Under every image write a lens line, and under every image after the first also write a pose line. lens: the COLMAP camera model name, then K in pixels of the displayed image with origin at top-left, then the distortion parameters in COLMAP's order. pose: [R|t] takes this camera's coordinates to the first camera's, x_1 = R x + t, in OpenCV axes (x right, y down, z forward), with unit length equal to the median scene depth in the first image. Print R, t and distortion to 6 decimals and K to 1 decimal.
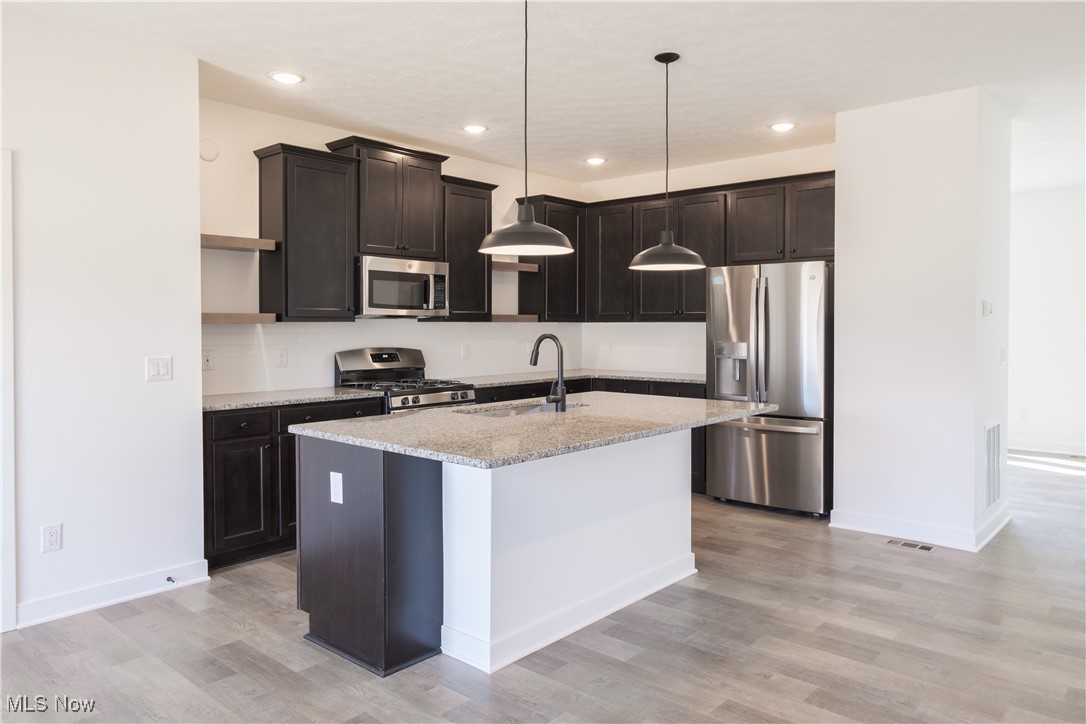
lens RADIAL K [[751.8, 0, 545.0], [0, 751.8, 355.1], [0, 0, 1]] dist [-0.009858, 0.005210]
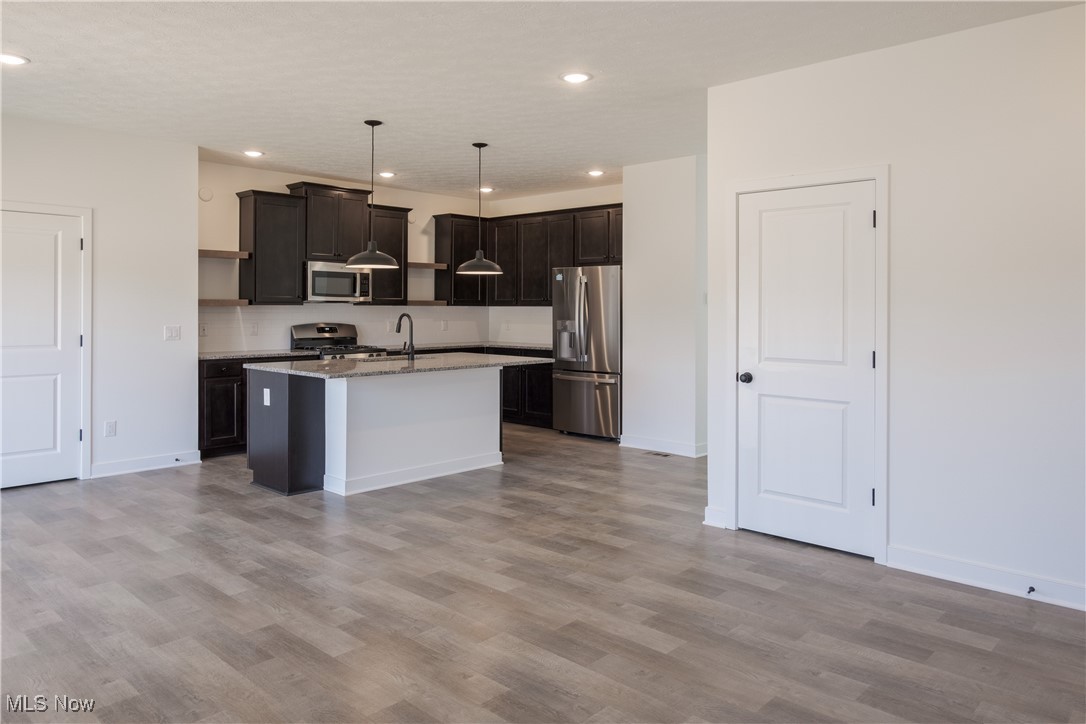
lens RADIAL K [[751.8, 0, 531.5], [0, 751.8, 329.8], [0, 0, 1]] dist [-0.009858, 0.005210]
pose [[0.999284, 0.005851, -0.037387, 0.279334], [-0.006267, 0.999920, -0.011016, 0.019609], [0.037319, 0.011243, 0.999240, -0.514970]]
